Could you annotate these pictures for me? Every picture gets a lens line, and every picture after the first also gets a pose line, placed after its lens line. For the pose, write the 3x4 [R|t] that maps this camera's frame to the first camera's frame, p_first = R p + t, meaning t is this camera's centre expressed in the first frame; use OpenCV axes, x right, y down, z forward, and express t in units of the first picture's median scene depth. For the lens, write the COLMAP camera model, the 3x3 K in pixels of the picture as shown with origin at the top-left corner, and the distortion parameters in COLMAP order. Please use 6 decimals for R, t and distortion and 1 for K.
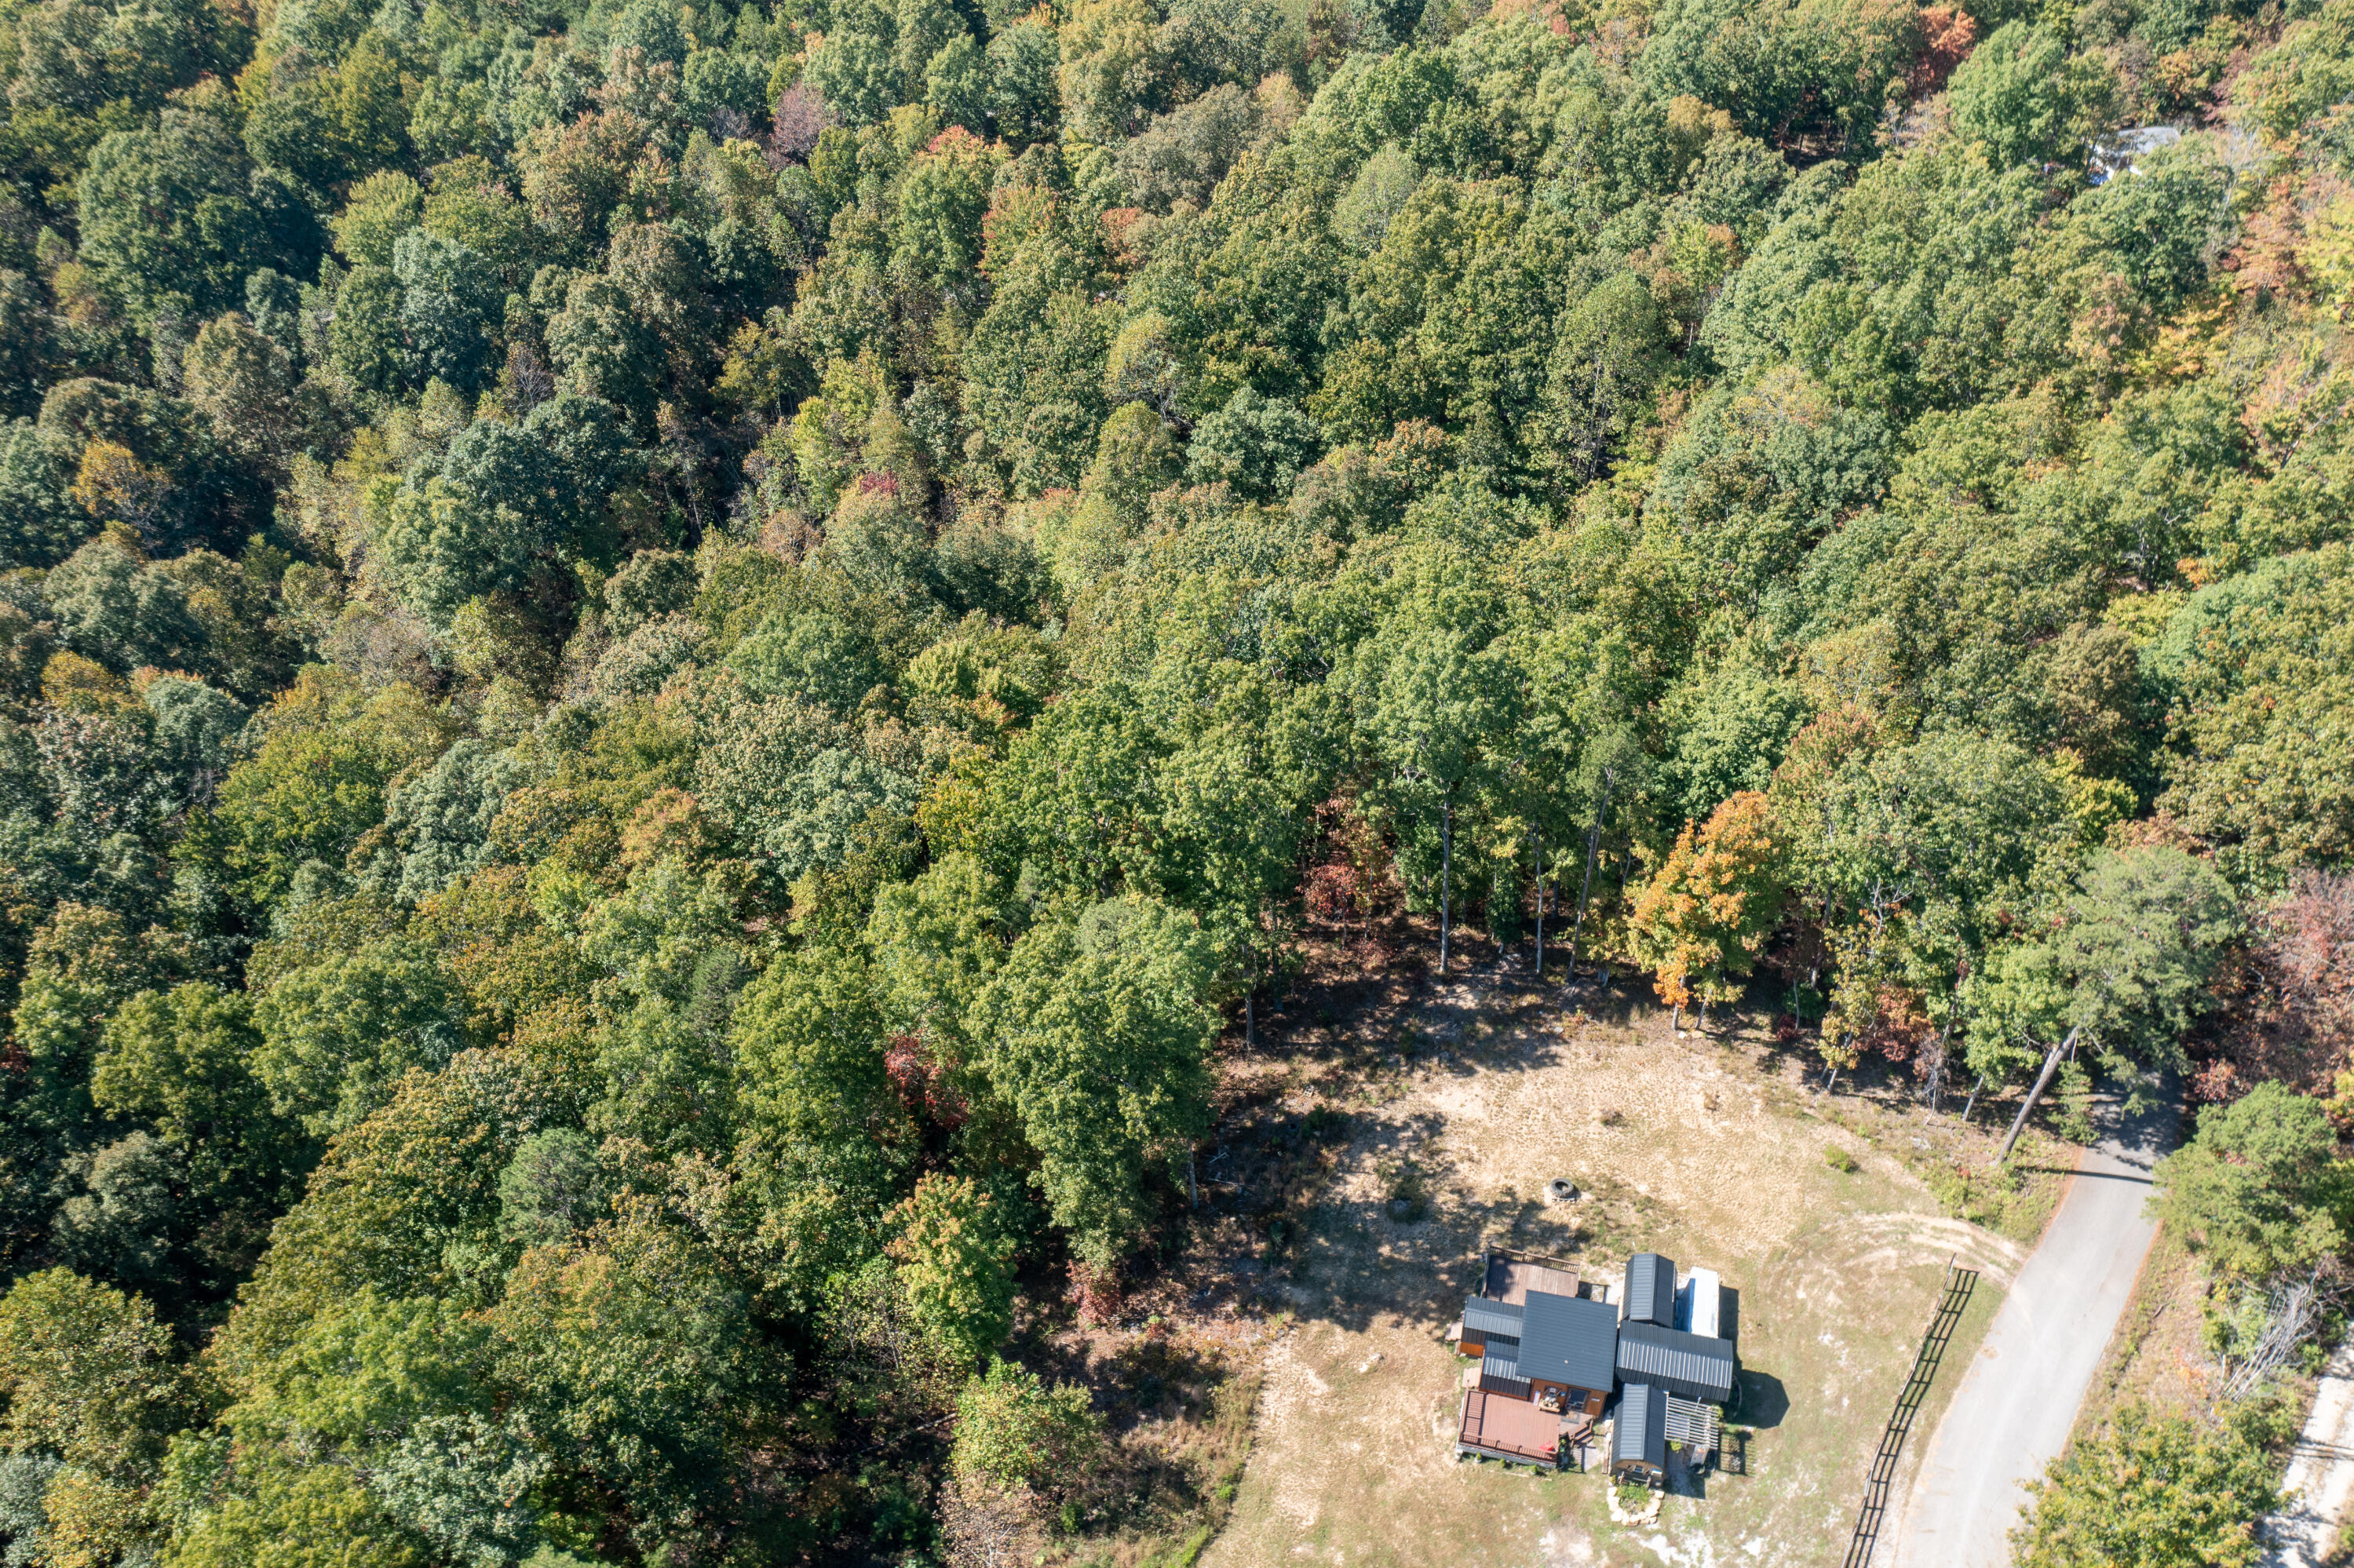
lens RADIAL K [[1872.2, 0, 1177.0], [0, 1872.2, 784.0], [0, 0, 1]] dist [-0.002378, 0.005185]
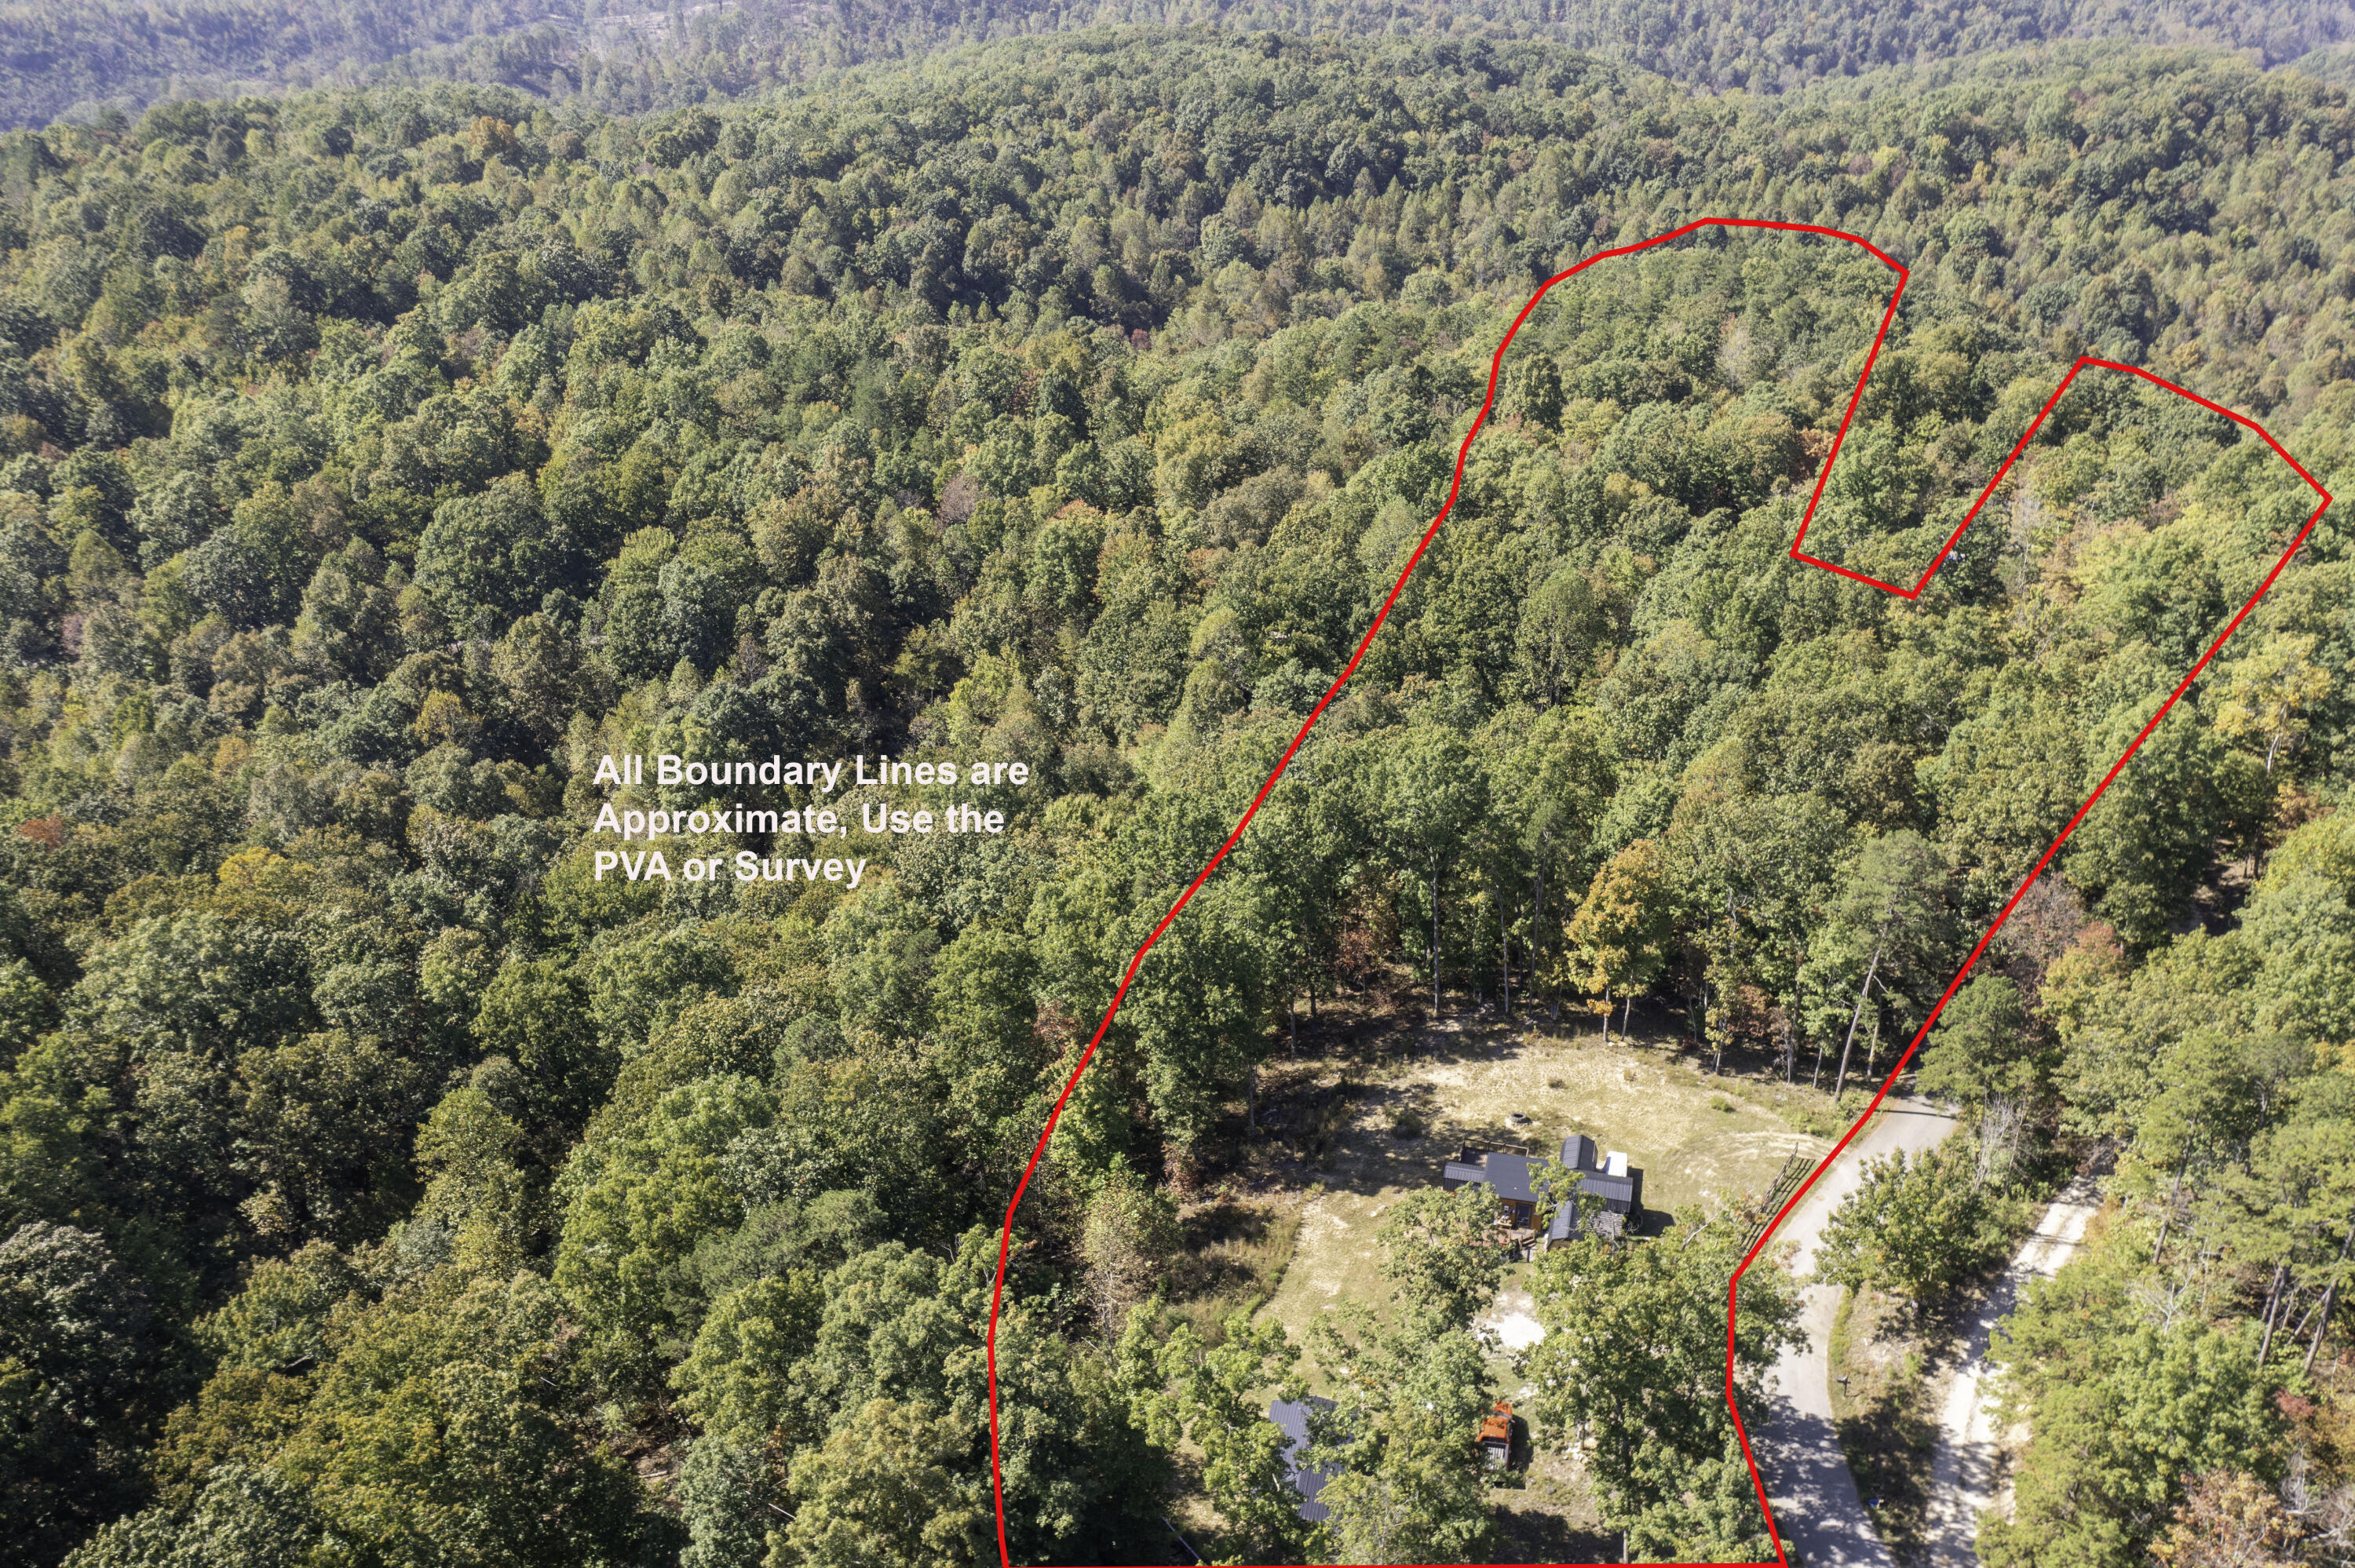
lens RADIAL K [[1877.7, 0, 1172.1], [0, 1877.7, 778.2], [0, 0, 1]] dist [-0.005186, 0.002742]
pose [[0.999426, 0.017841, -0.028814, -0.012755], [-0.025150, 0.960334, -0.277716, 0.321025], [0.022716, 0.278281, 0.960231, -0.355499]]
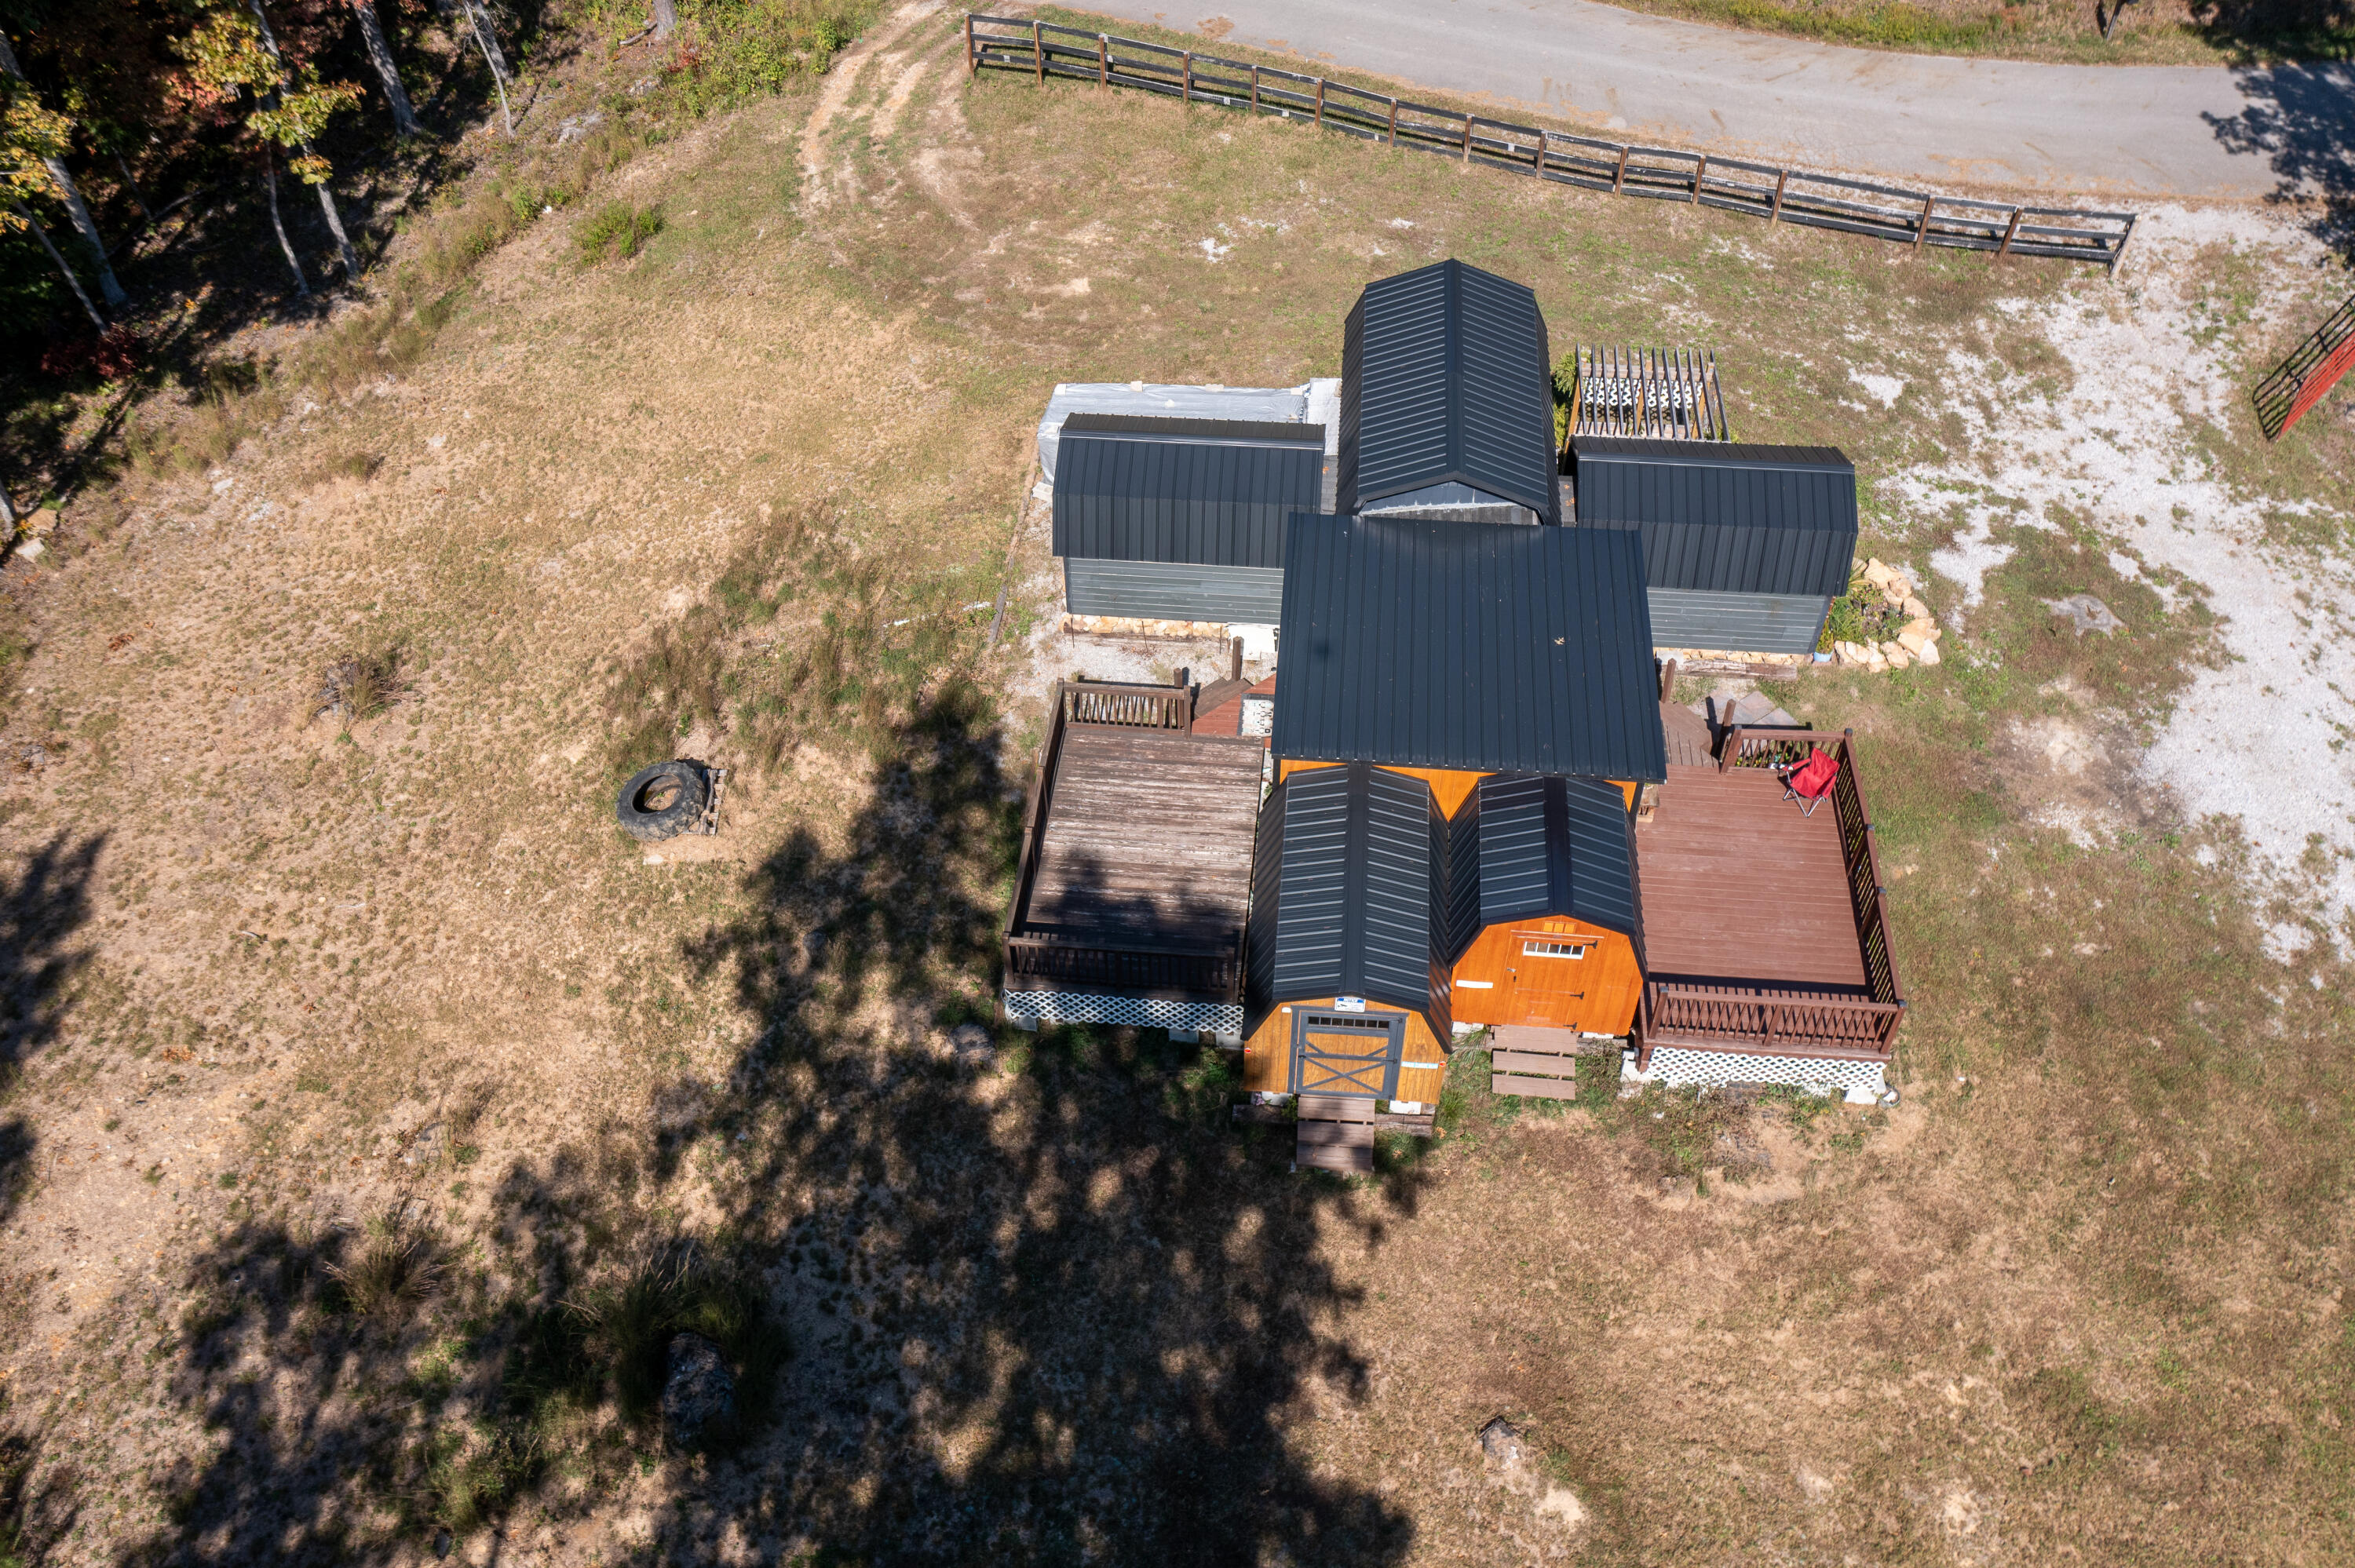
lens RADIAL K [[1917.9, 0, 1147.2], [0, 1917.9, 720.9], [0, 0, 1]] dist [-0.007939, -0.011139]
pose [[-0.134193, -0.689657, 0.711594, 0.009451], [0.689103, 0.451096, 0.567141, 0.091086], [-0.712130, 0.566468, 0.414711, 0.729187]]
